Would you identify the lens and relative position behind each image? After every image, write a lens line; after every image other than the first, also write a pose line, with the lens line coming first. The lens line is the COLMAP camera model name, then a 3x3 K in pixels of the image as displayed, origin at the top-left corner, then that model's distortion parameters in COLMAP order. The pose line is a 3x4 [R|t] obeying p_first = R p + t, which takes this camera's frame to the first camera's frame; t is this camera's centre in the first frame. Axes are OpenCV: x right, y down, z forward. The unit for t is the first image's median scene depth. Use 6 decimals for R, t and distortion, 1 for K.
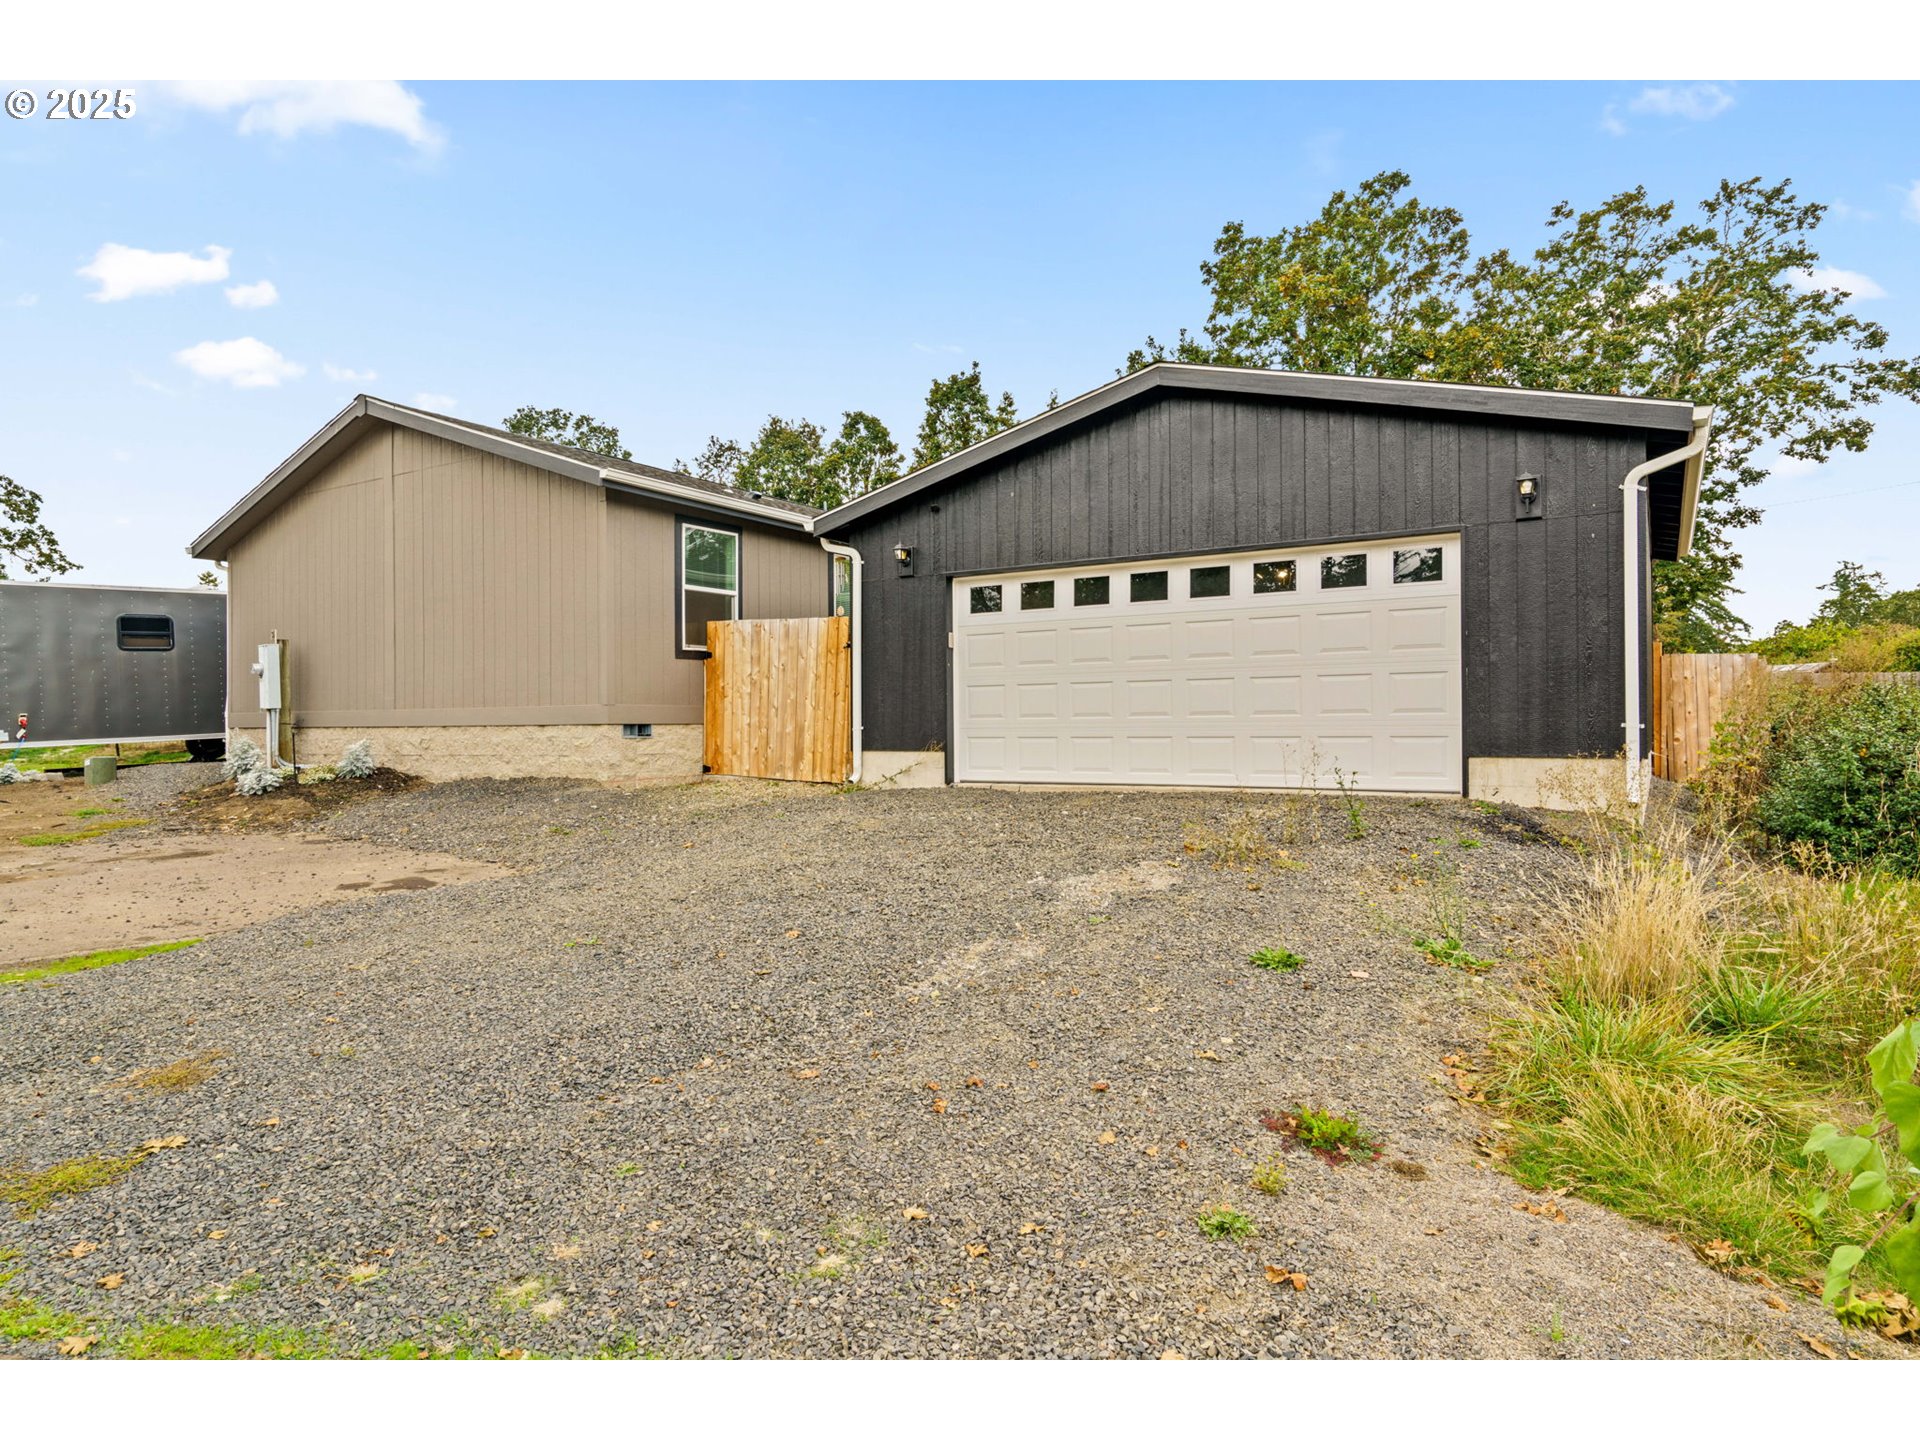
lens RADIAL K [[1325.7, 0, 960.0], [0, 1325.7, 720.0], [0, 0, 1]] dist [0.004246, 0.002781]
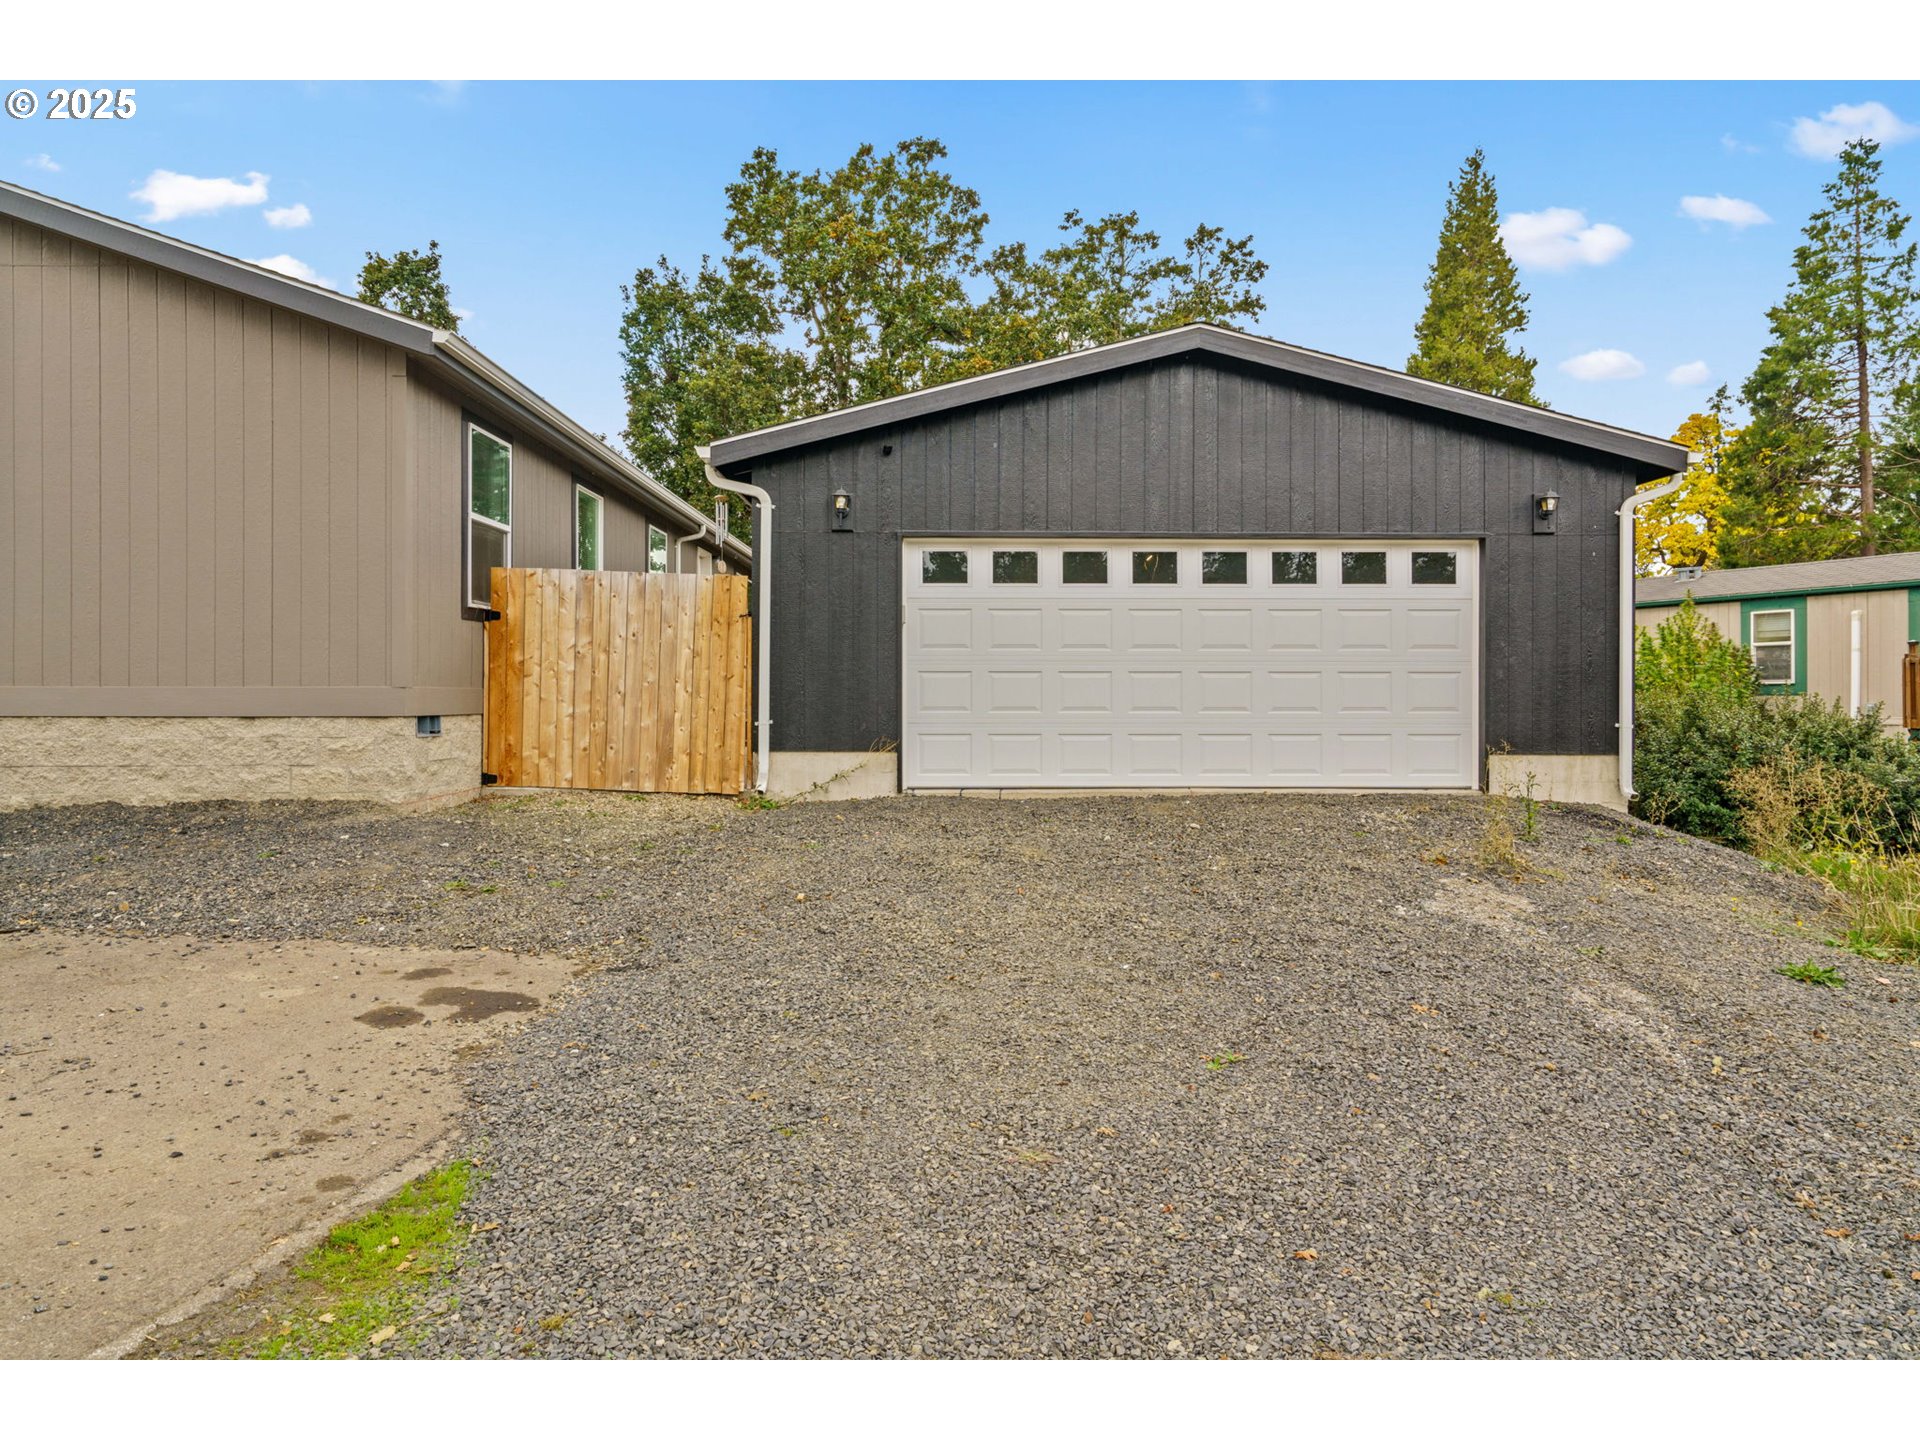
lens RADIAL K [[1400.0, 0, 958.8], [0, 1400.0, 695.4], [0, 0, 1]] dist [0.004070, 0.001164]
pose [[0.790811, 0.007712, 0.612011, -0.465882], [-0.012081, 0.999922, 0.003011, -0.012578], [-0.611941, -0.009775, 0.790843, 0.278293]]
